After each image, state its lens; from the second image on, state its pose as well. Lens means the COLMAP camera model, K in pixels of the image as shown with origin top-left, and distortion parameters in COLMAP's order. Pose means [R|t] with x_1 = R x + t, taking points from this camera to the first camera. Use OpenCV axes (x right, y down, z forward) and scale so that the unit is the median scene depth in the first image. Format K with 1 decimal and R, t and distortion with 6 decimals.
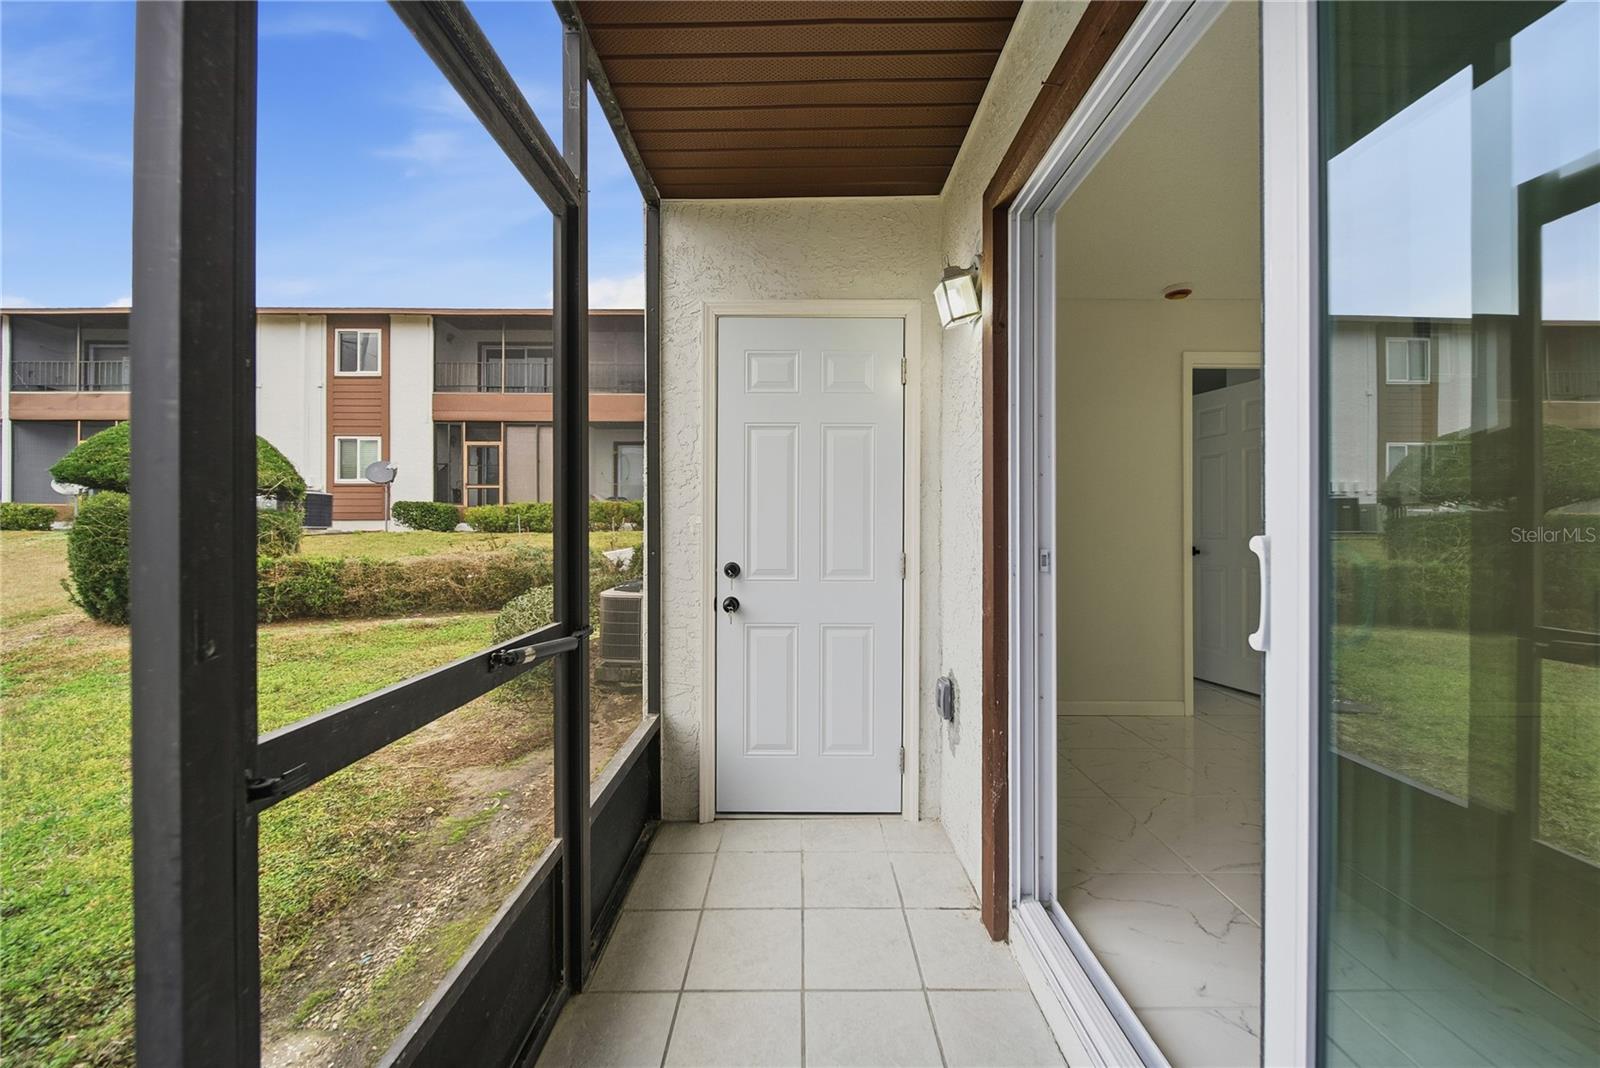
lens RADIAL K [[576.3, 0, 797.8], [0, 576.3, 531.7], [0, 0, 1]] dist [0.000745, 0.000167]
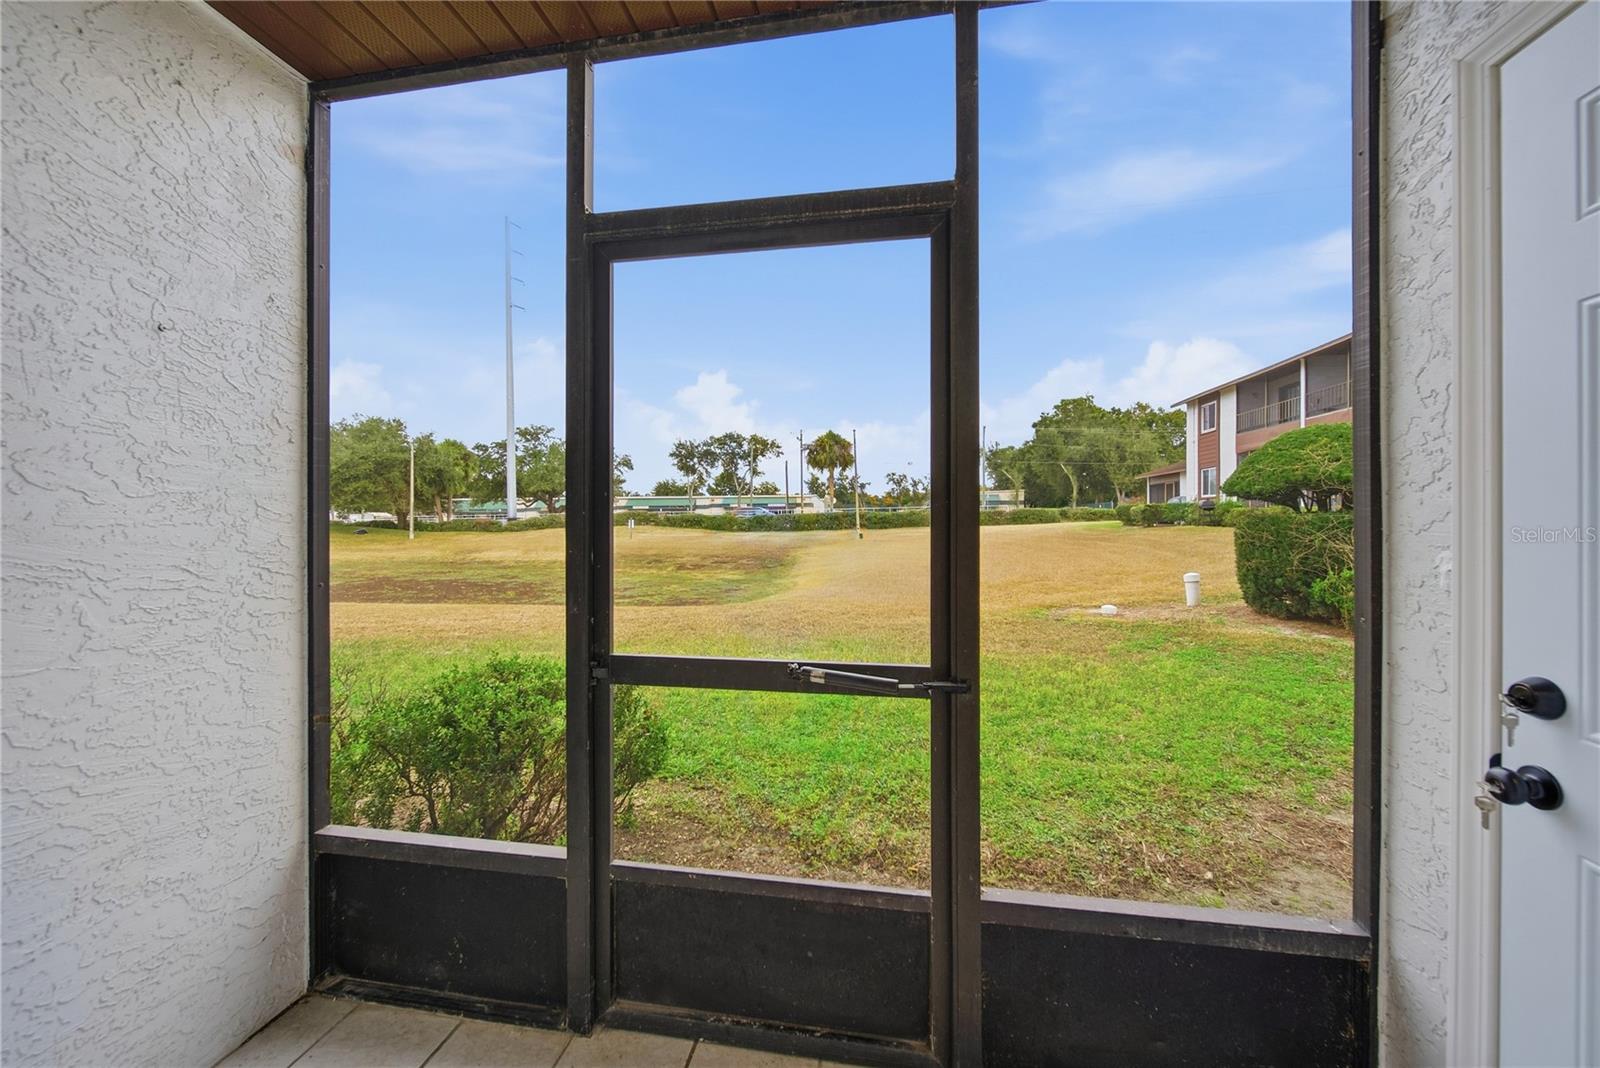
lens RADIAL K [[576.3, 0, 796.4], [0, 576.3, 525.8], [0, 0, 1]] dist [0.000745, 0.000167]
pose [[-0.158892, 0.004601, -0.987285, 0.341089], [-0.005281, 0.999971, 0.005510, -0.047221], [0.987282, 0.006089, -0.158863, 0.572829]]
